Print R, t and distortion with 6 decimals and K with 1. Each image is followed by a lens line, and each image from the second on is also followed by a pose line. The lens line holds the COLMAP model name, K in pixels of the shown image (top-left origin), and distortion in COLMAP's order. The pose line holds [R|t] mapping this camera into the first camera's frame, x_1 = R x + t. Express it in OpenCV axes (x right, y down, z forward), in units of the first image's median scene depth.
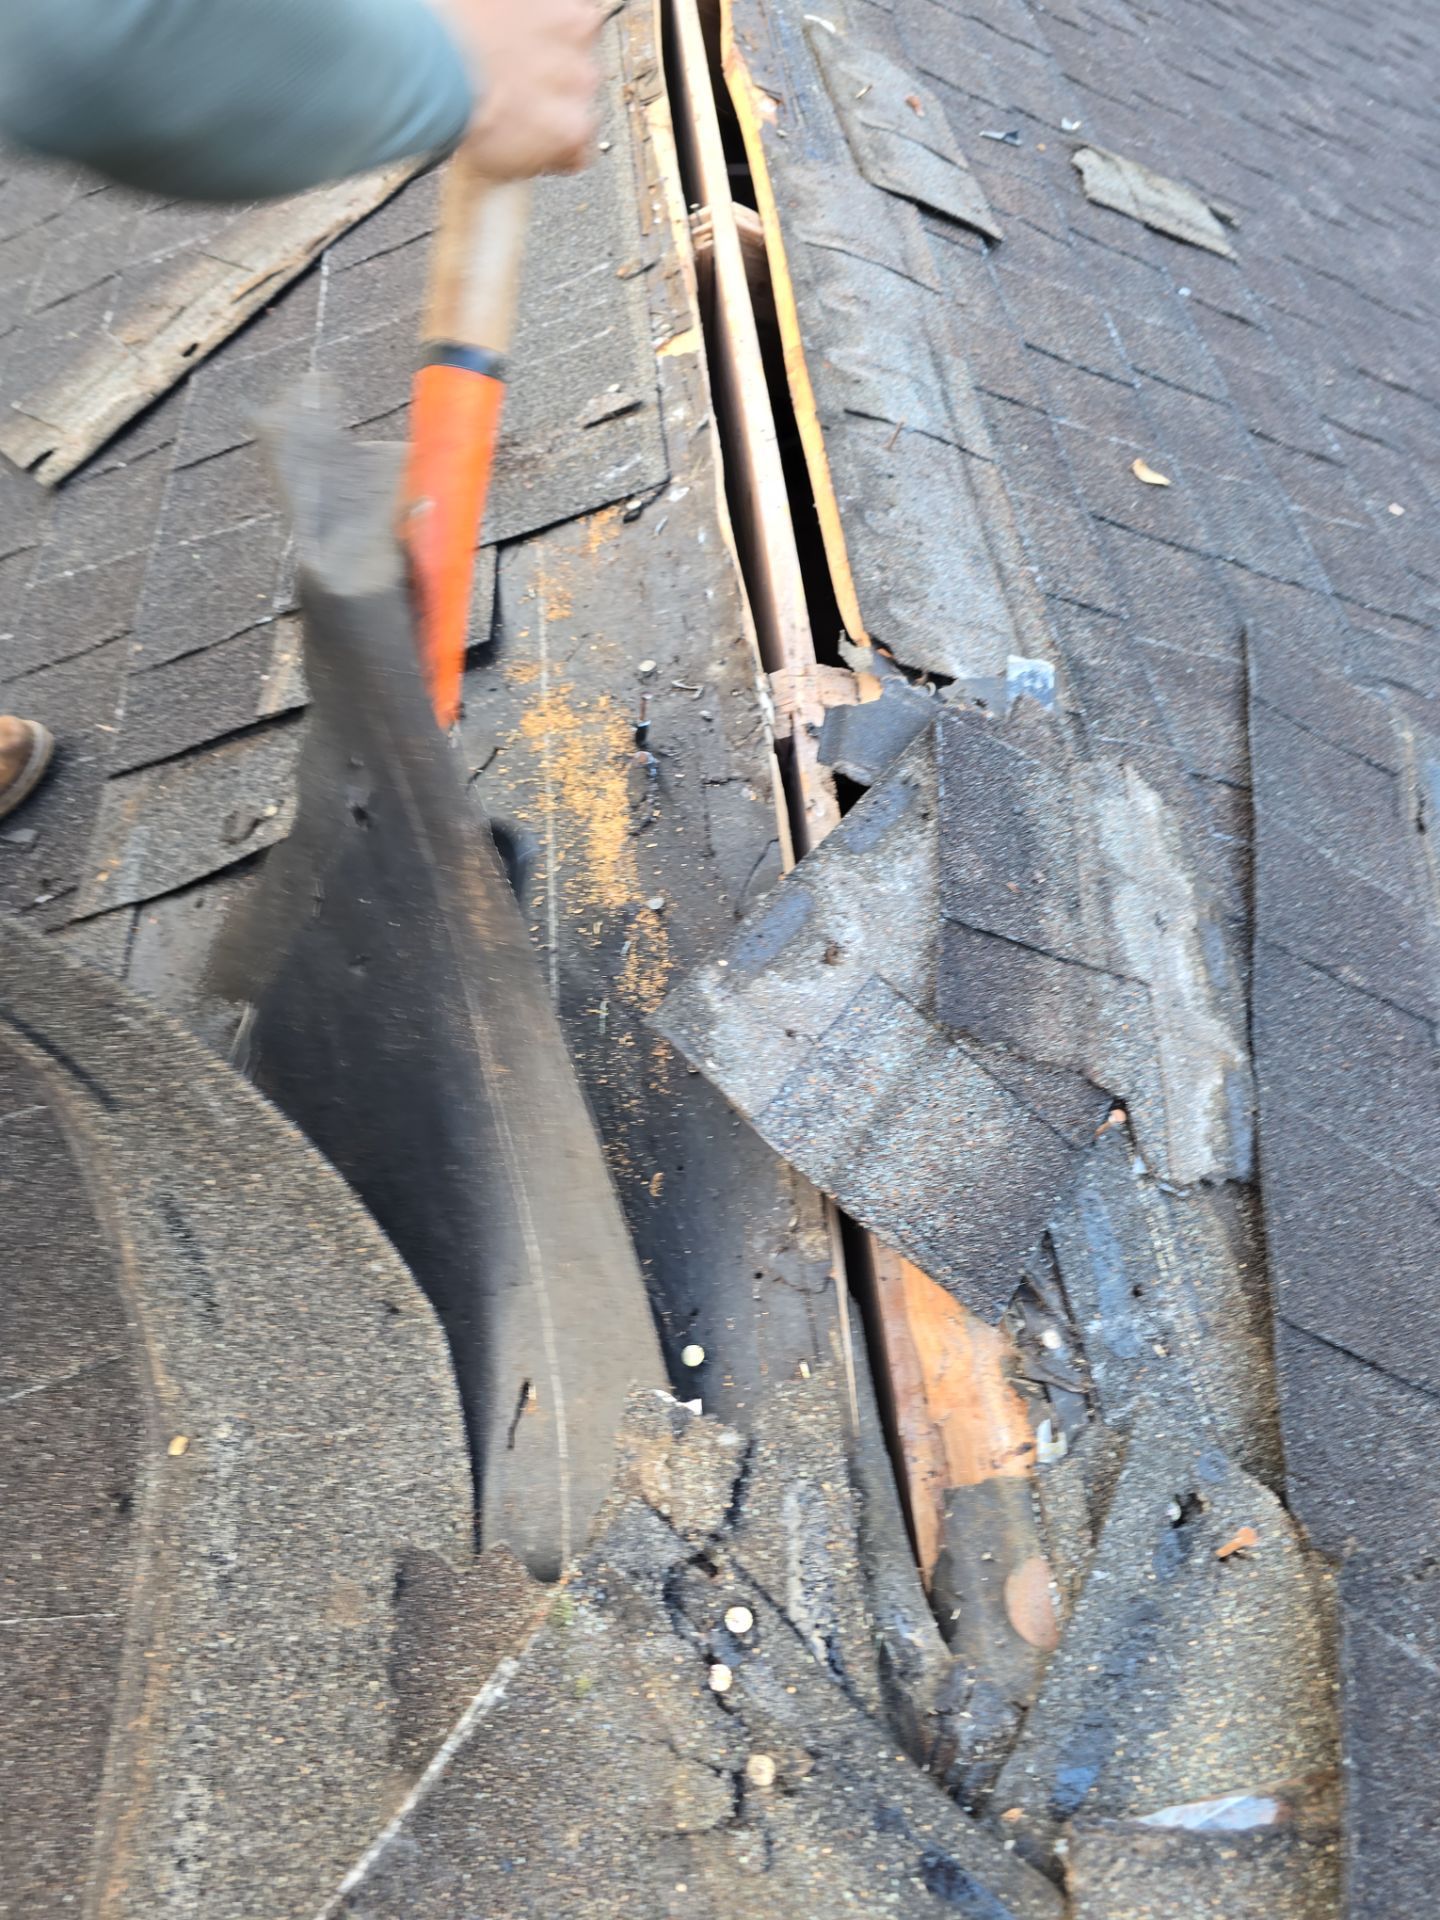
lens RADIAL K [[1327.1, 0, 711.7], [0, 1327.1, 999.6], [0, 0, 1]] dist [0.049794, -0.052631]
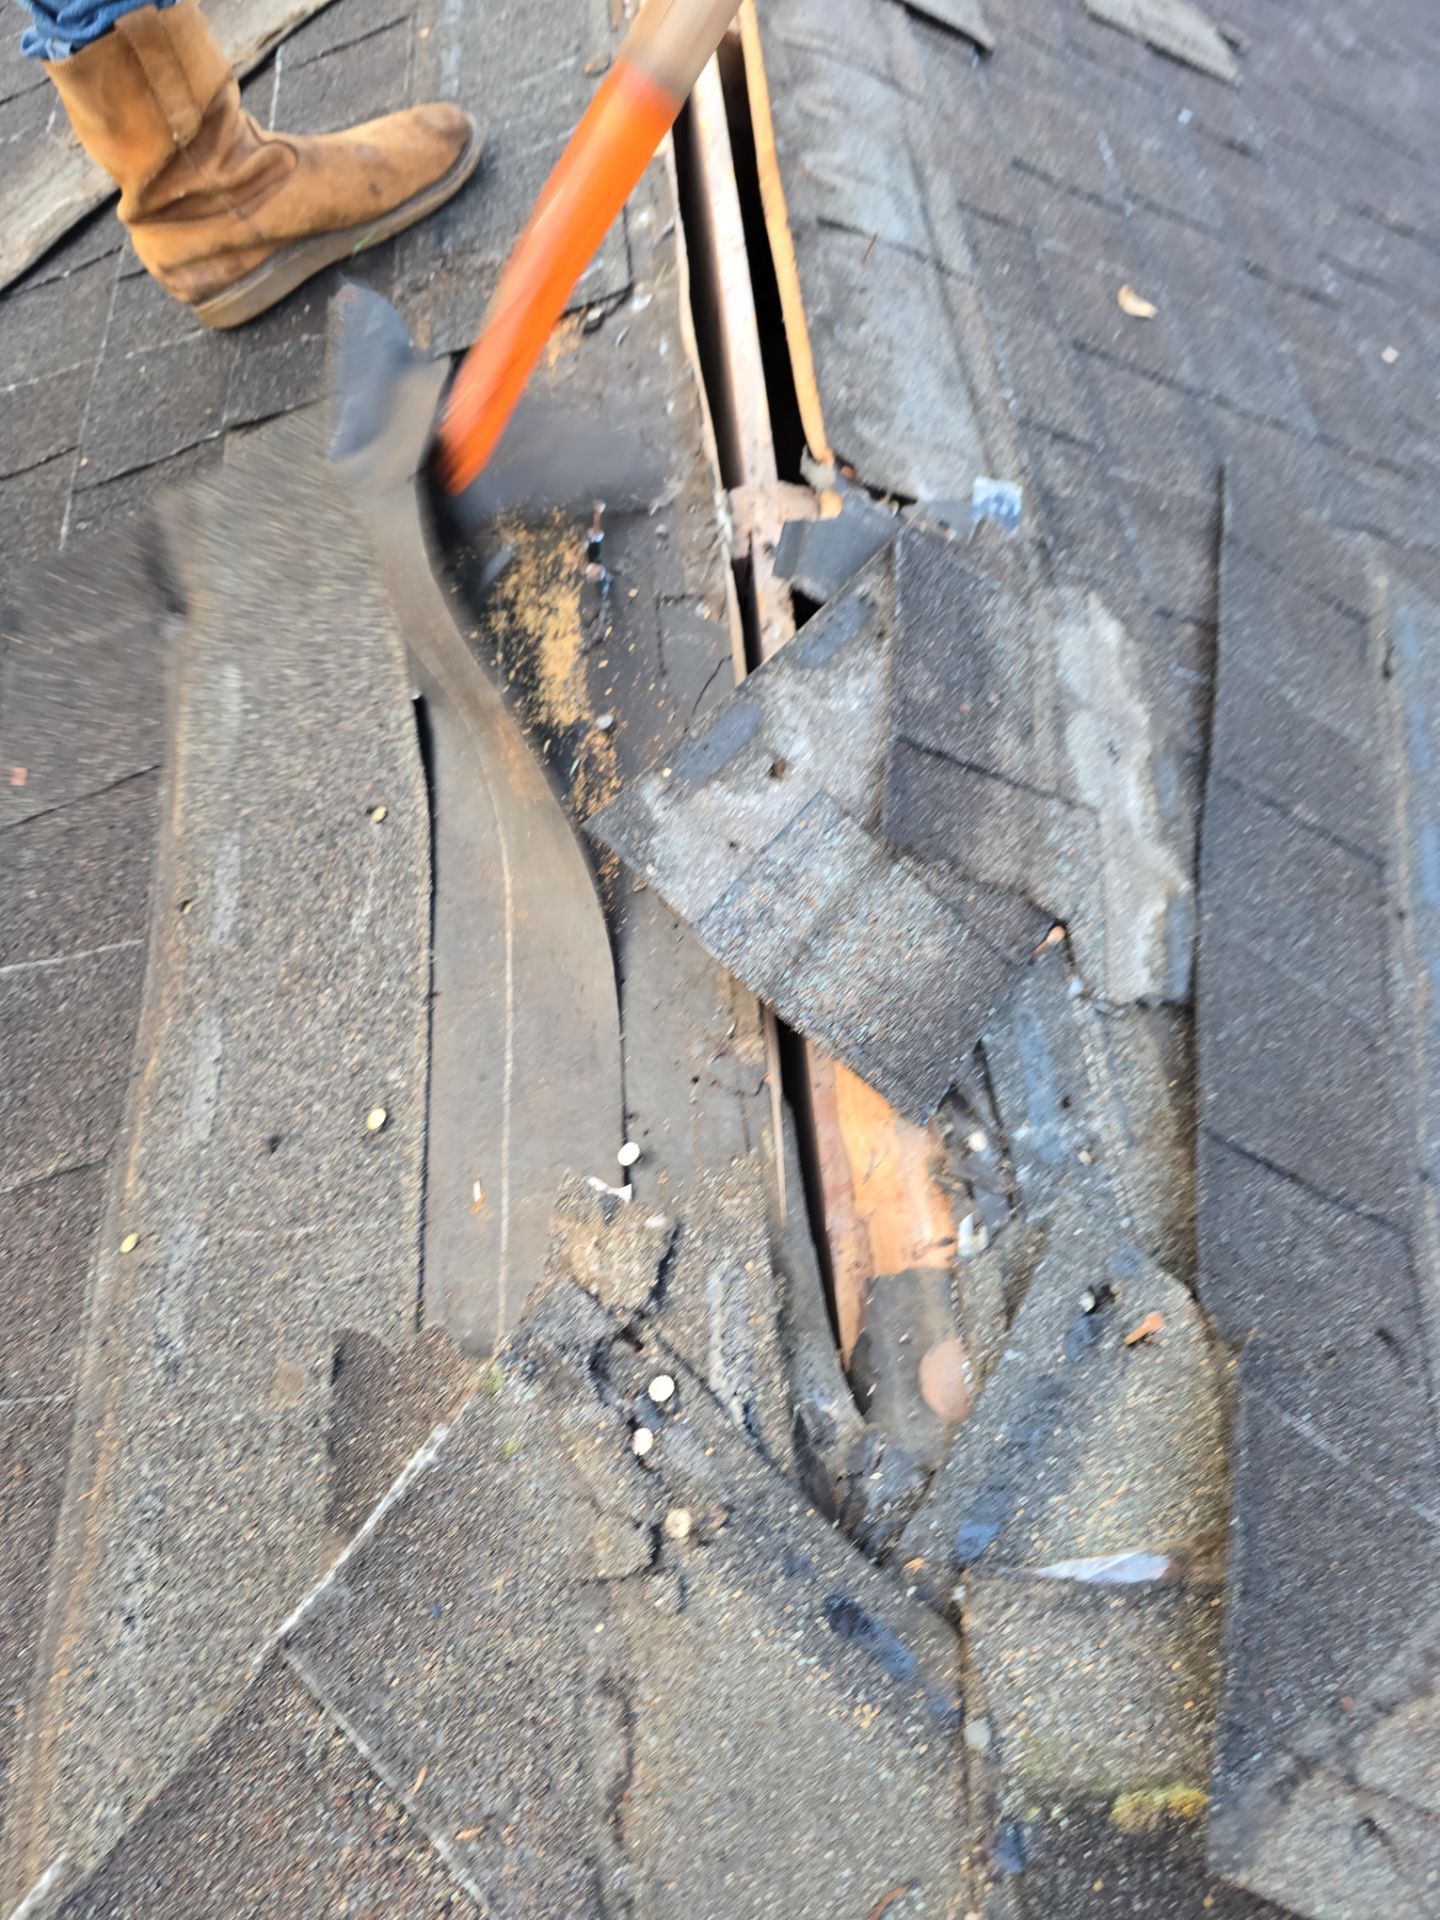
lens RADIAL K [[1327.1, 0, 711.7], [0, 1327.1, 999.6], [0, 0, 1]] dist [0.049794, -0.052631]
pose [[0.999782, 0.015189, 0.014325, 0.029361], [-0.016382, 0.996060, 0.087160, 0.052115], [-0.012945, -0.087375, 0.996091, -0.004282]]
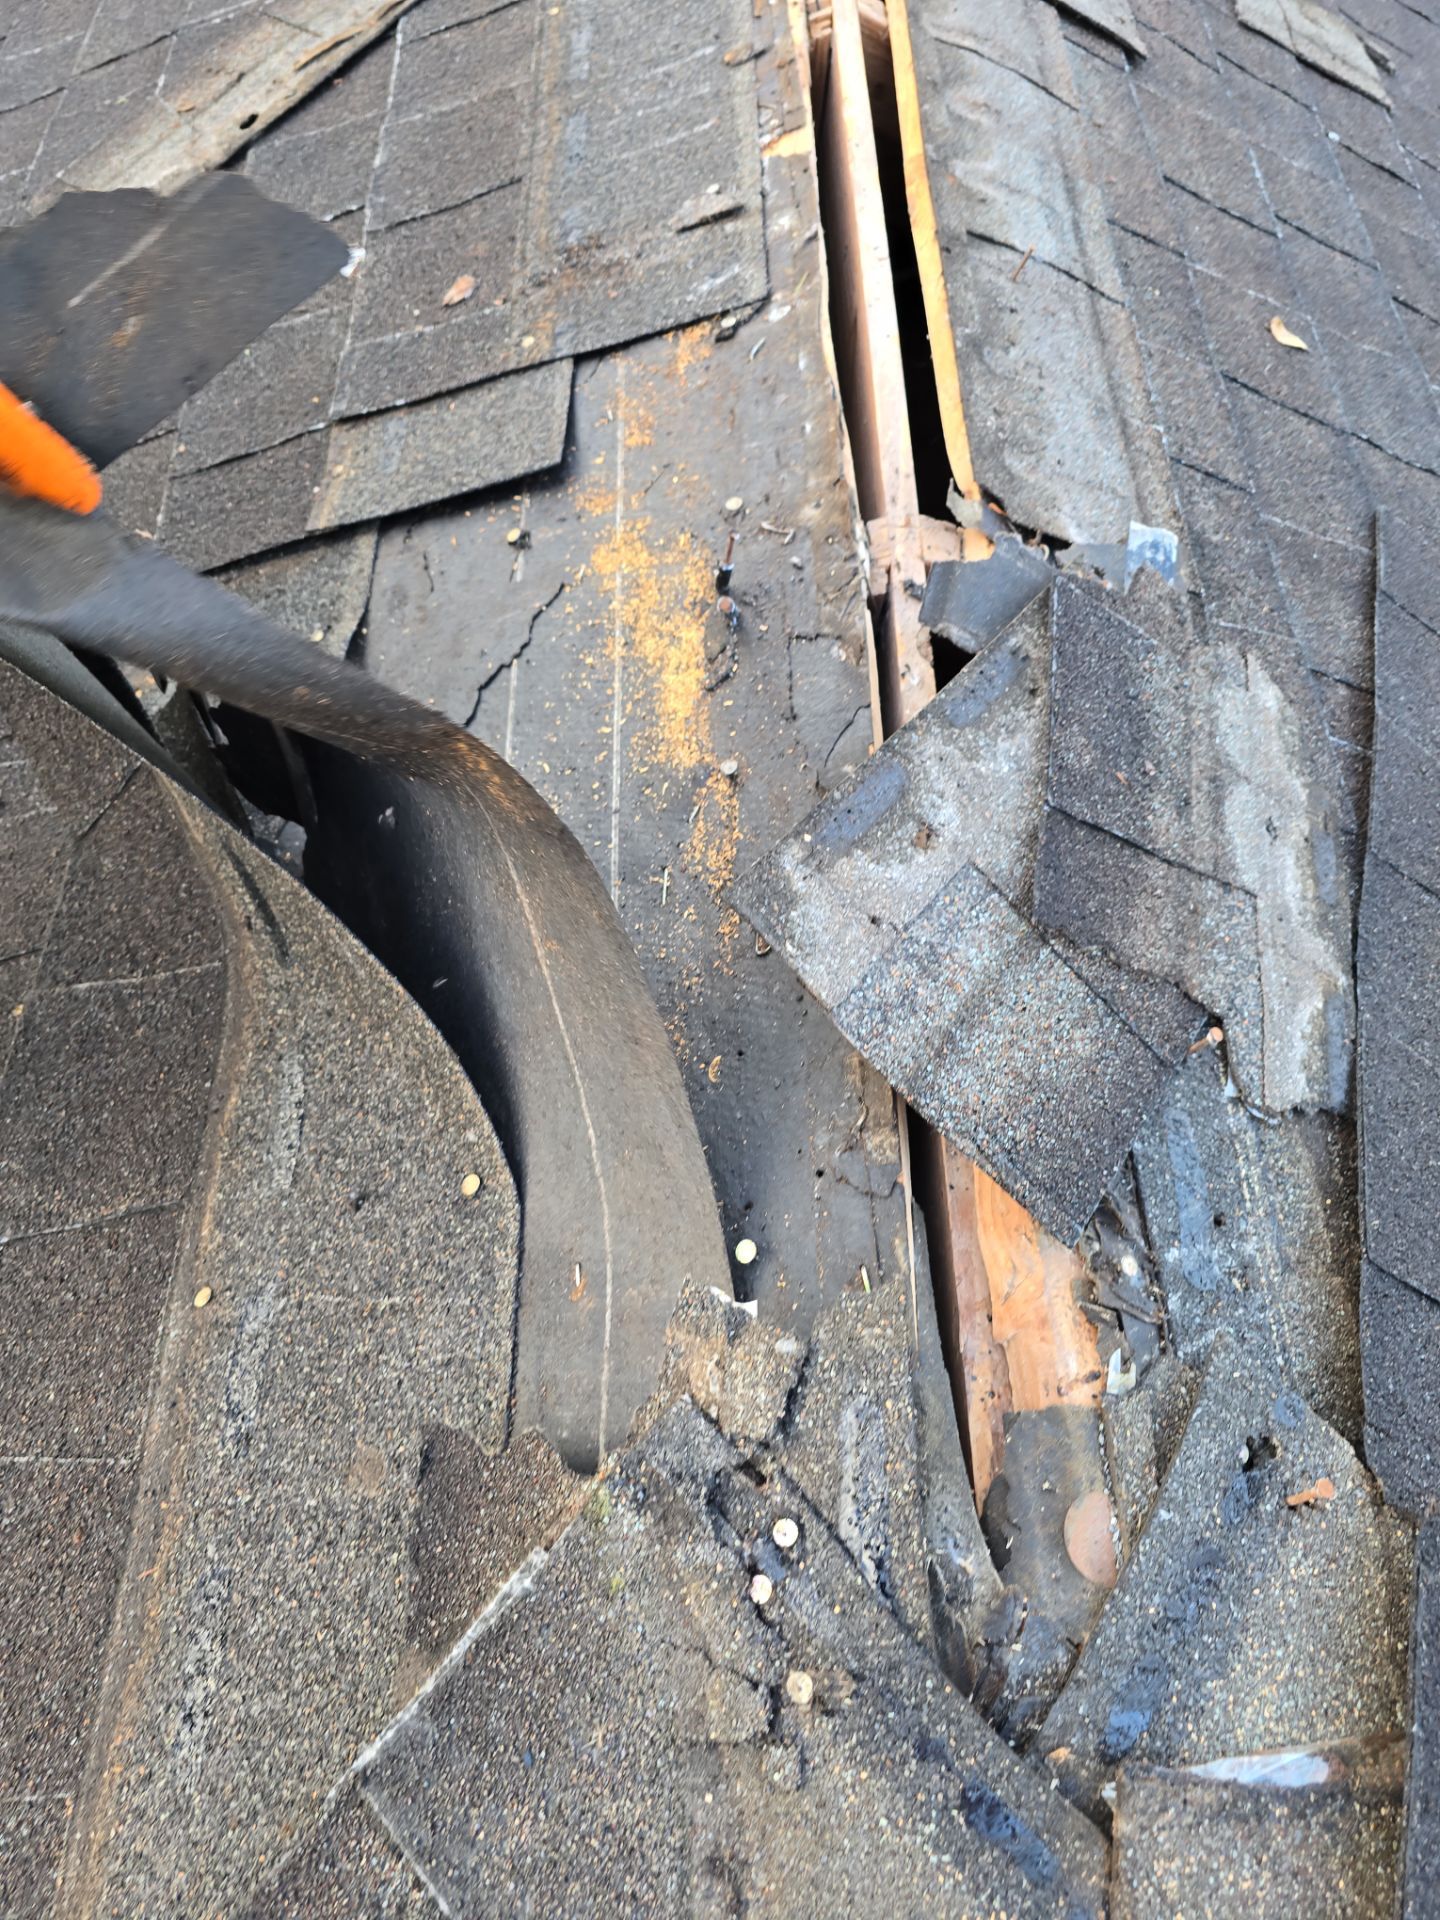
lens RADIAL K [[1327.1, 0, 715.7], [0, 1327.1, 1011.3], [0, 0, 1]] dist [0.041777, -0.043434]
pose [[0.996981, 0.077367, -0.006505, -0.037569], [-0.076291, 0.991766, 0.102862, 0.002324], [0.014410, -0.102056, 0.994674, 0.069977]]
